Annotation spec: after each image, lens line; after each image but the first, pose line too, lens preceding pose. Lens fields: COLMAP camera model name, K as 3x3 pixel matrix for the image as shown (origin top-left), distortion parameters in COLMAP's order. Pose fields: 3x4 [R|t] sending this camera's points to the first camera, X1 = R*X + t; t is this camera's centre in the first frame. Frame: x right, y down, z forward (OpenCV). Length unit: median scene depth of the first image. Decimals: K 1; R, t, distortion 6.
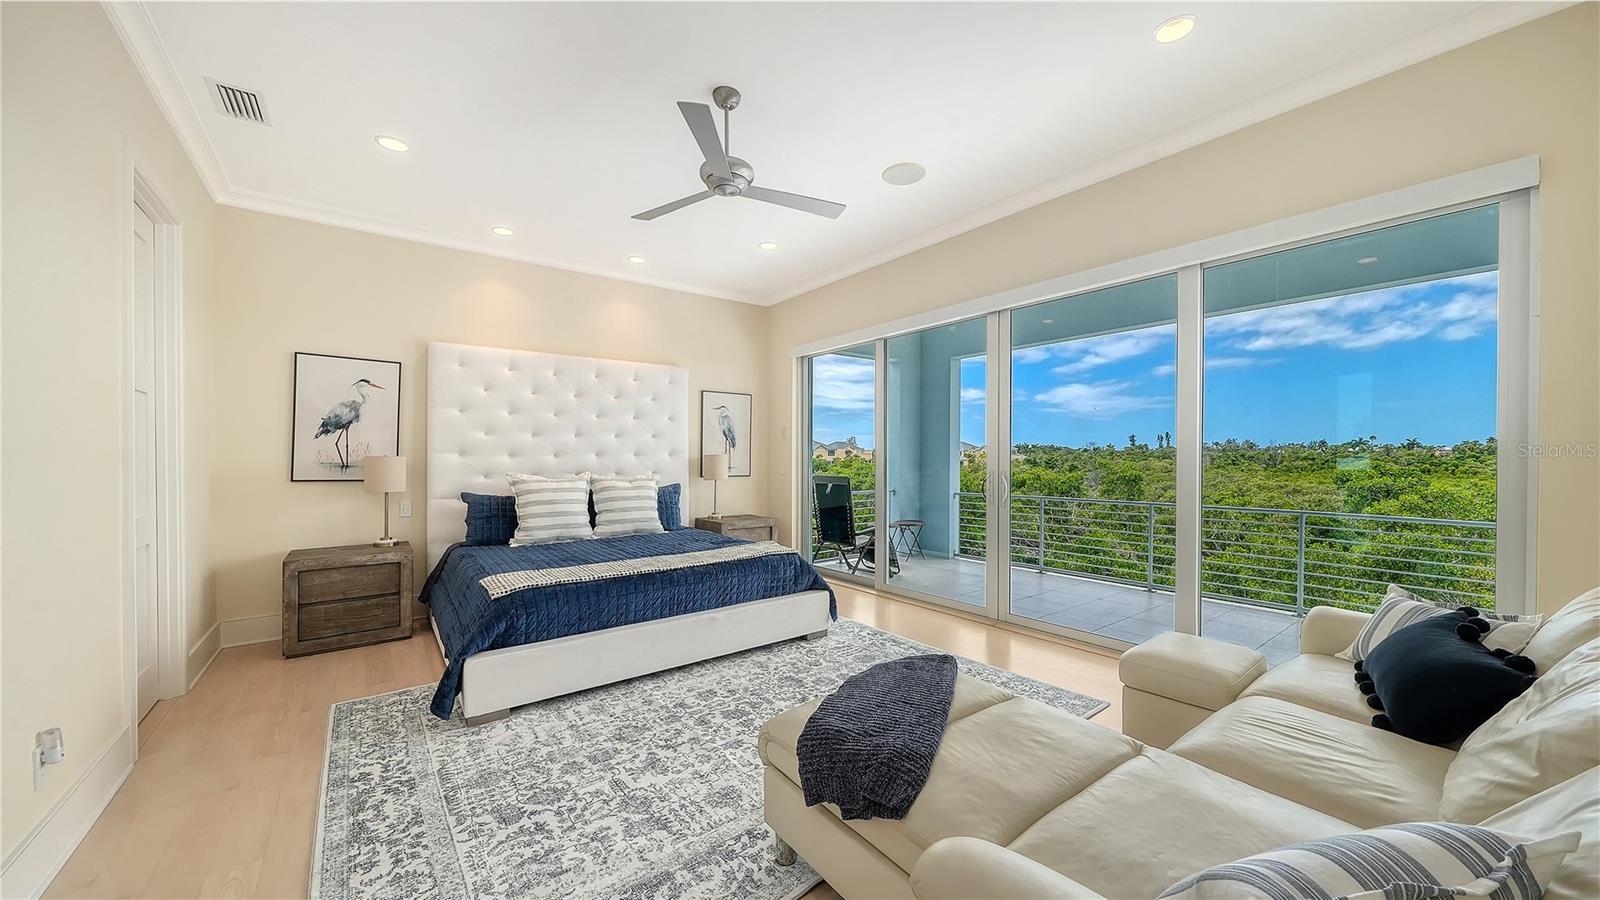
lens RADIAL K [[570.2, 0, 802.2], [0, 570.2, 453.5], [0, 0, 1]] dist [-0.002165, -0.000573]
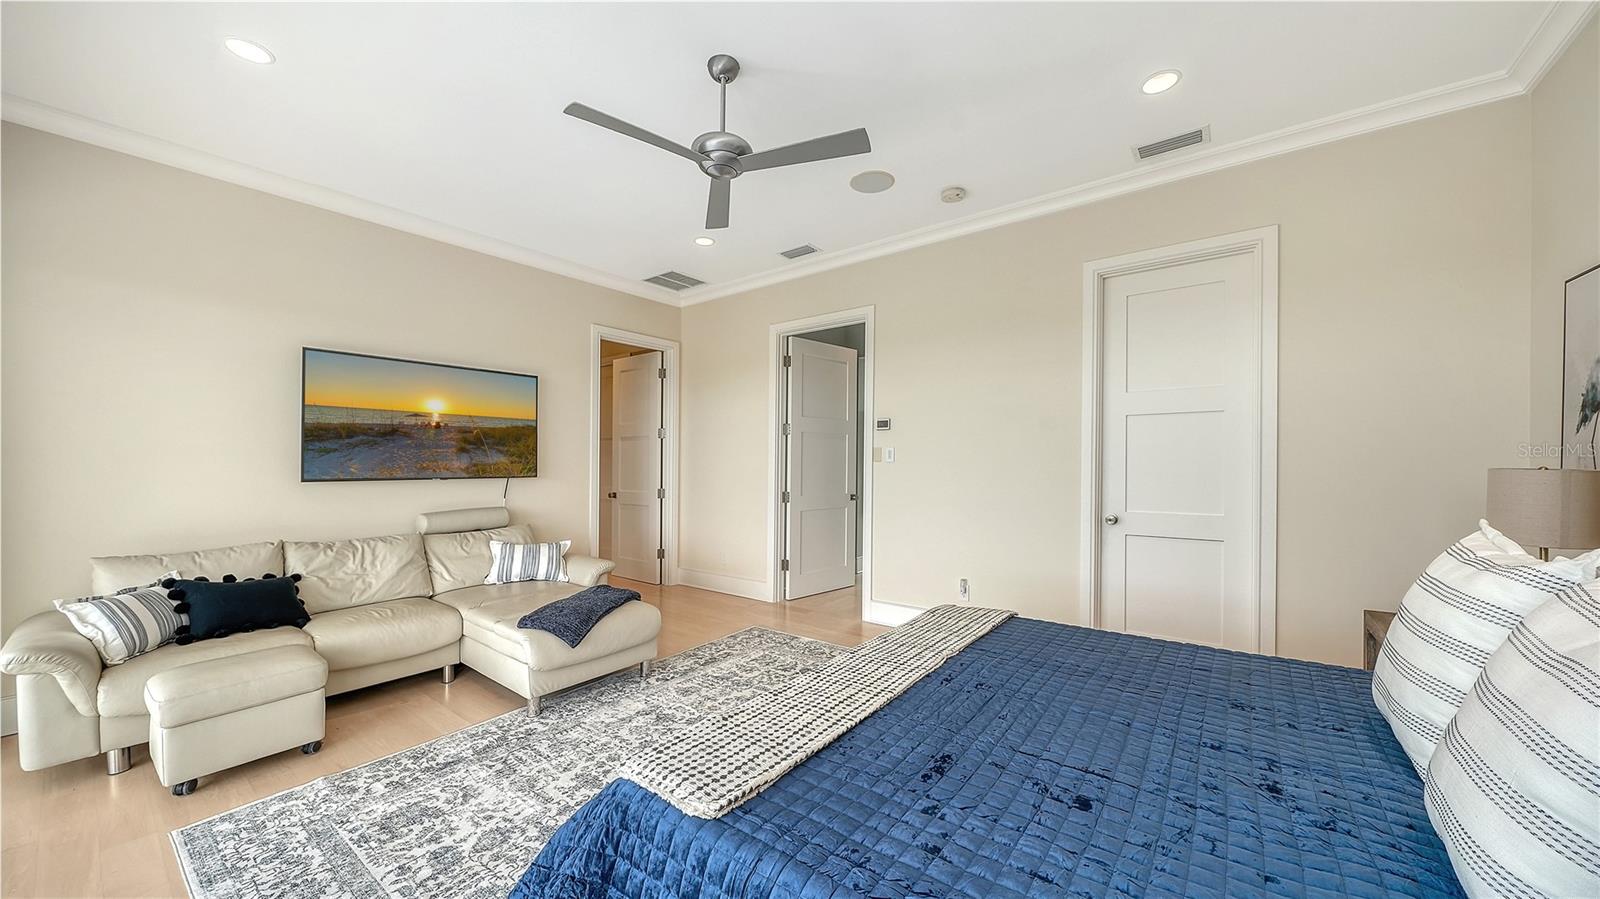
lens RADIAL K [[570.2, 0, 838.7], [0, 570.2, 466.7], [0, 0, 1]] dist [-0.002165, -0.000573]
pose [[-0.952485, 0.005661, -0.304534, -0.028328], [0.004234, 0.999977, 0.005346, -0.009096], [0.304557, 0.003803, -0.952486, 1.258630]]
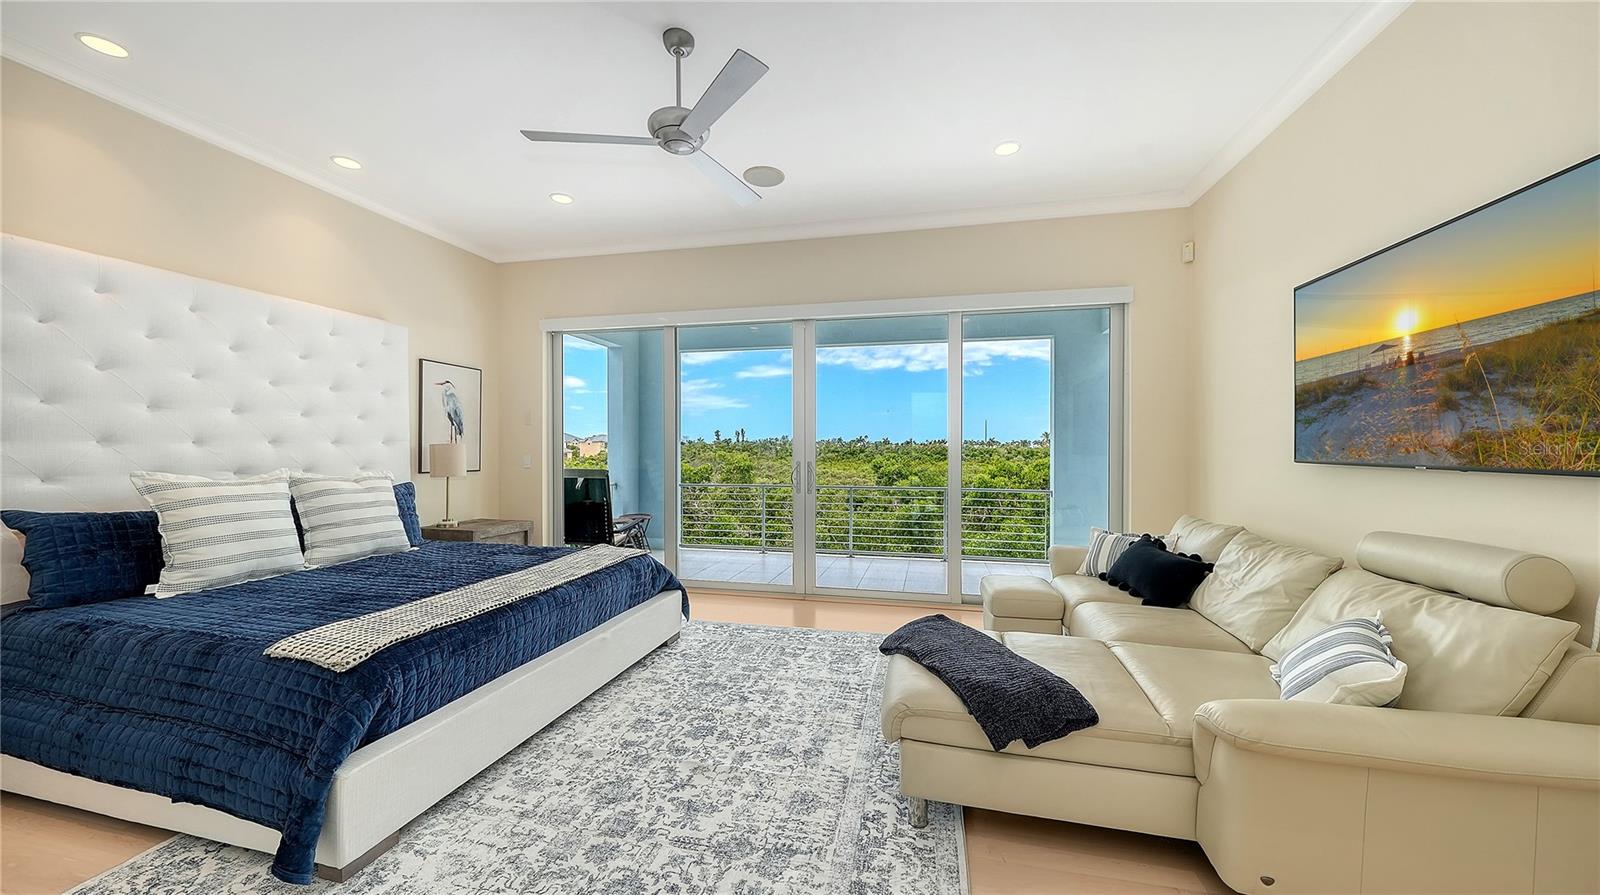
lens RADIAL K [[570.2, 0, 810.9], [0, 570.2, 445.8], [0, 0, 1]] dist [-0.002165, -0.000573]
pose [[0.770660, 0.009636, 0.637173, -0.358891], [-0.010057, 0.999945, -0.002959, 0.002503], [-0.637167, -0.004127, 0.770715, 0.123565]]
